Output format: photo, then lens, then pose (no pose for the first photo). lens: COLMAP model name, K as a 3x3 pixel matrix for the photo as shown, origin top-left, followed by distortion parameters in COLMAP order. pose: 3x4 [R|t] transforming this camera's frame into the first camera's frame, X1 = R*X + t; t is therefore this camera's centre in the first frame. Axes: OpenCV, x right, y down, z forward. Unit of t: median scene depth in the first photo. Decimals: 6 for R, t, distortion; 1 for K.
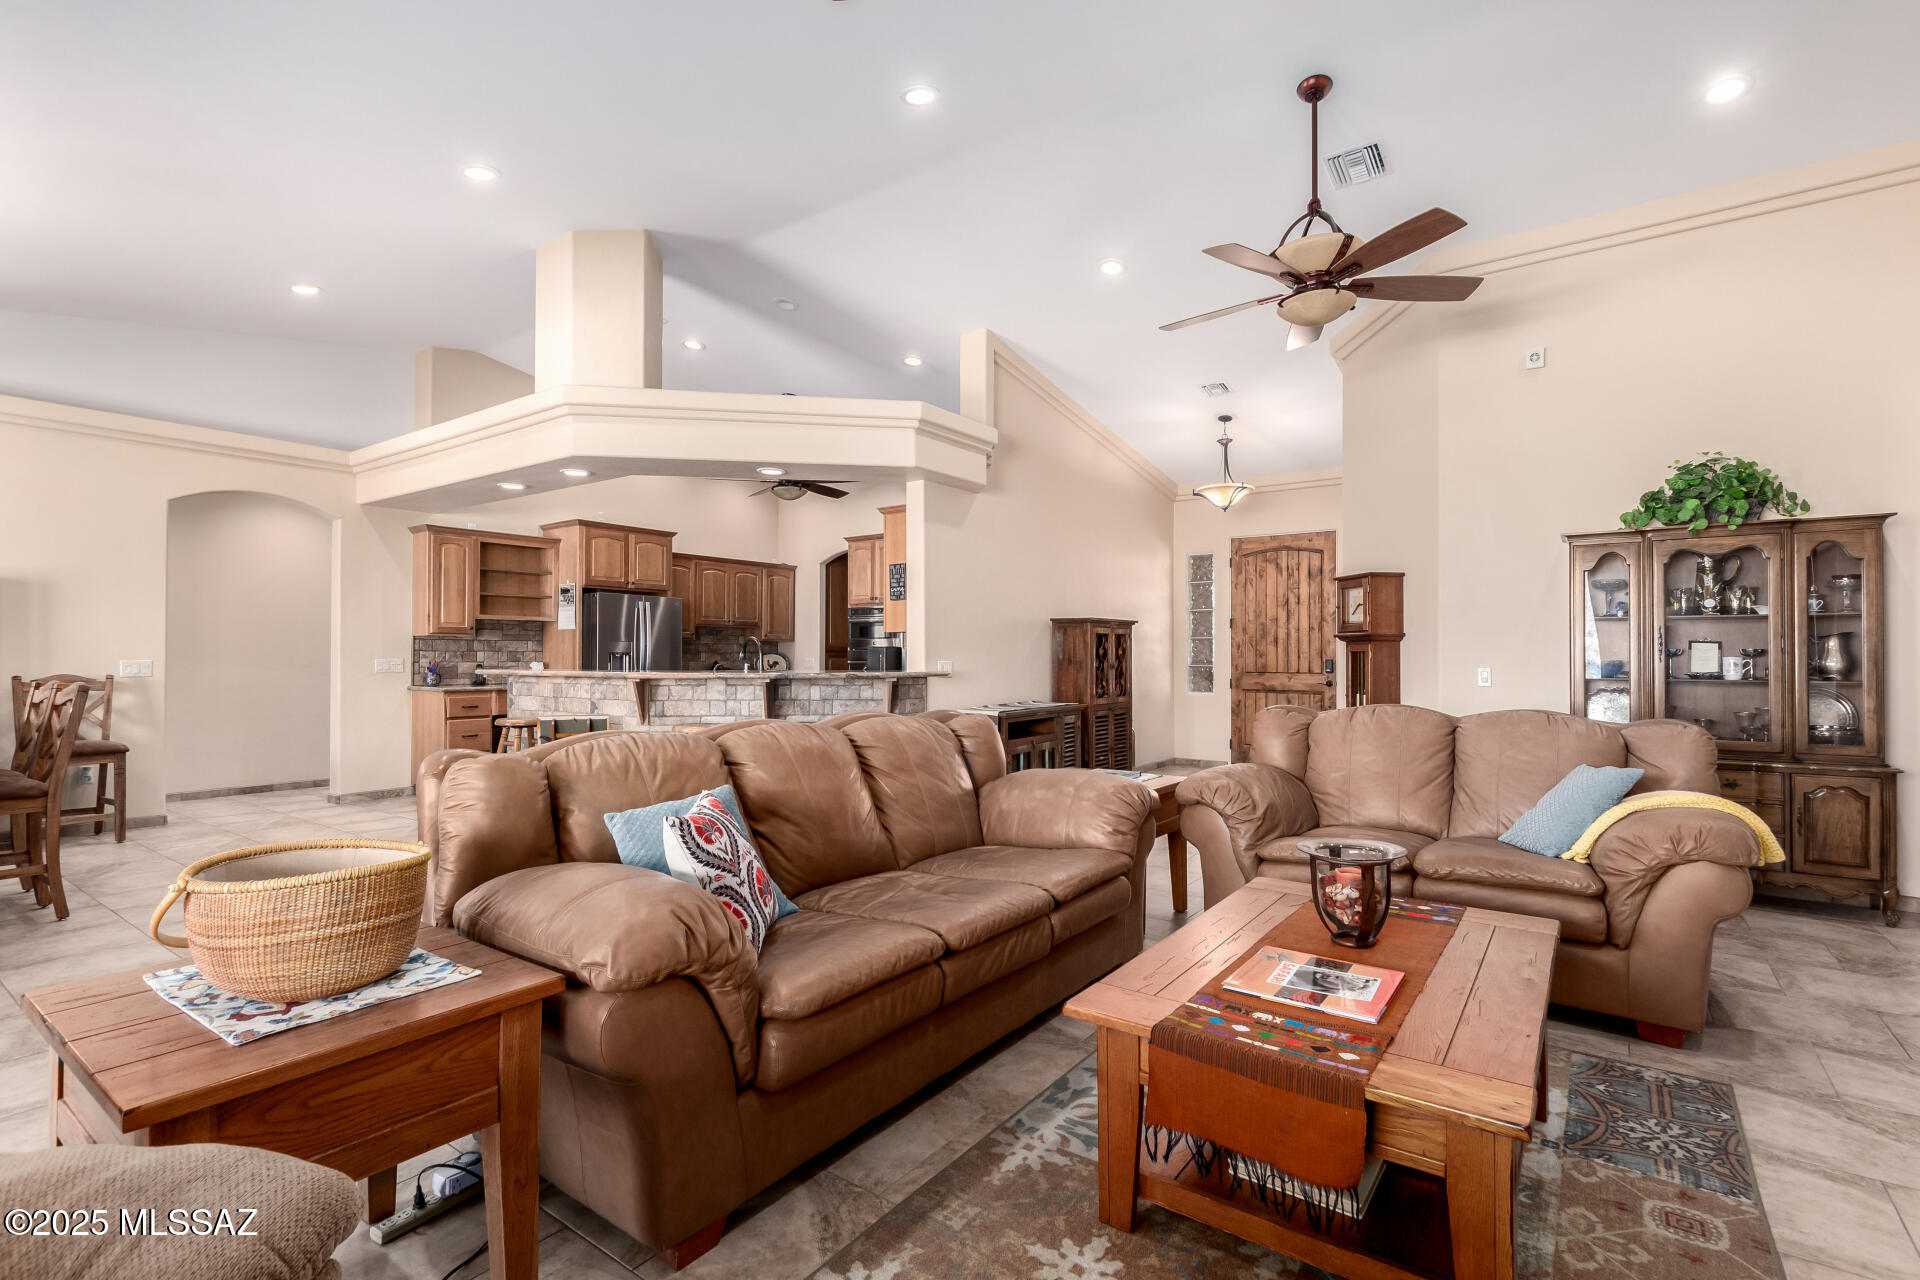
lens RADIAL K [[882.1, 0, 973.7], [0, 882.1, 644.4], [0, 0, 1]] dist [0.012792, -0.005349]
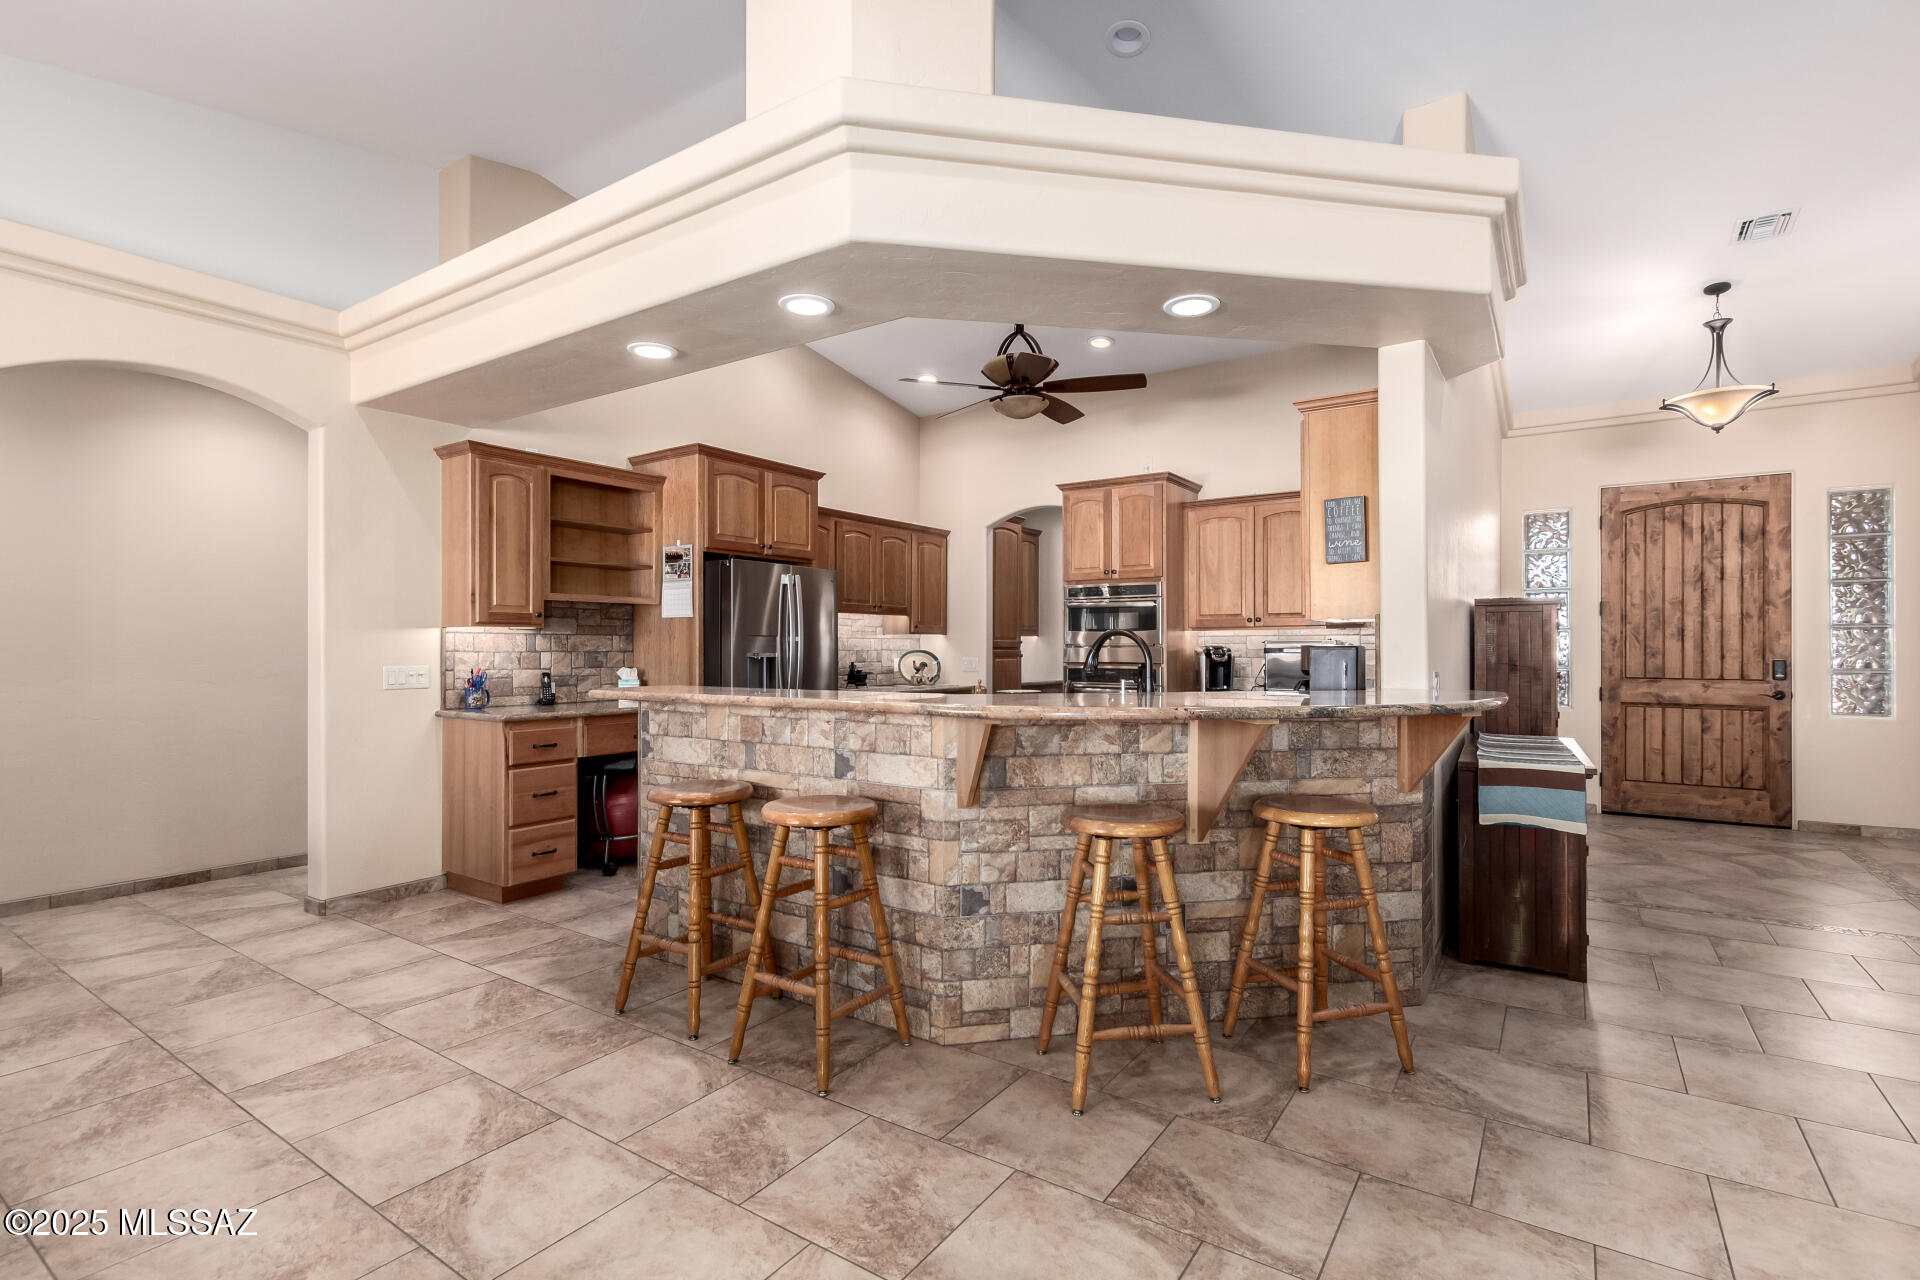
lens RADIAL K [[882.1, 0, 974.2], [0, 882.1, 645.9], [0, 0, 1]] dist [0.012792, -0.005349]
pose [[0.999424, -0.001594, 0.033907, -0.265498], [0.001193, 0.999929, 0.011839, -0.003328], [-0.033923, -0.011791, 0.999355, 0.348199]]
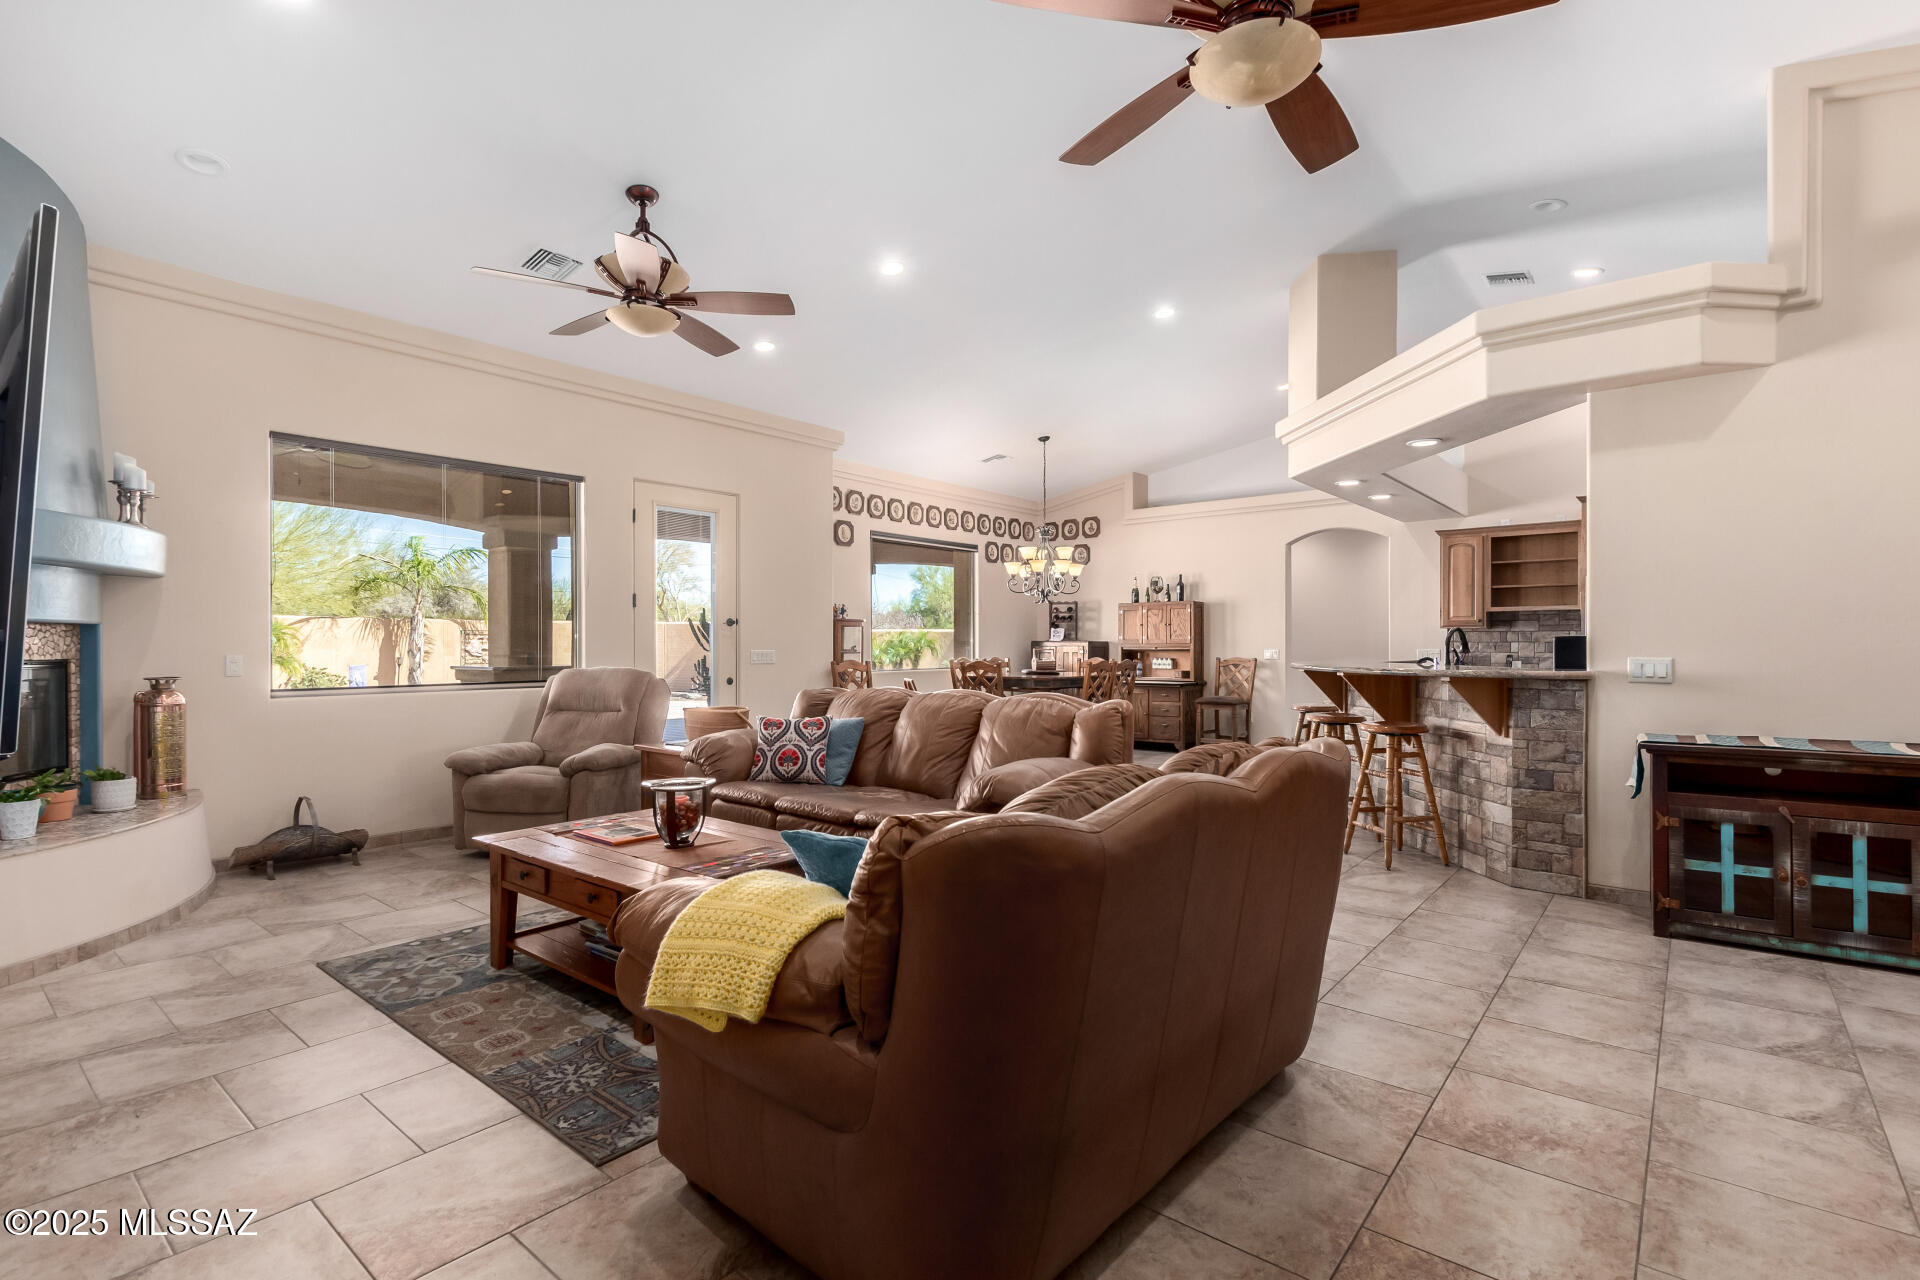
lens RADIAL K [[882.1, 0, 972.5], [0, 882.1, 652.8], [0, 0, 1]] dist [0.012792, -0.005349]
pose [[-0.061538, 0.010580, -0.998049, 0.501040], [0.013978, 0.999855, 0.009738, 0.001459], [0.998007, -0.013351, -0.061677, 0.425118]]
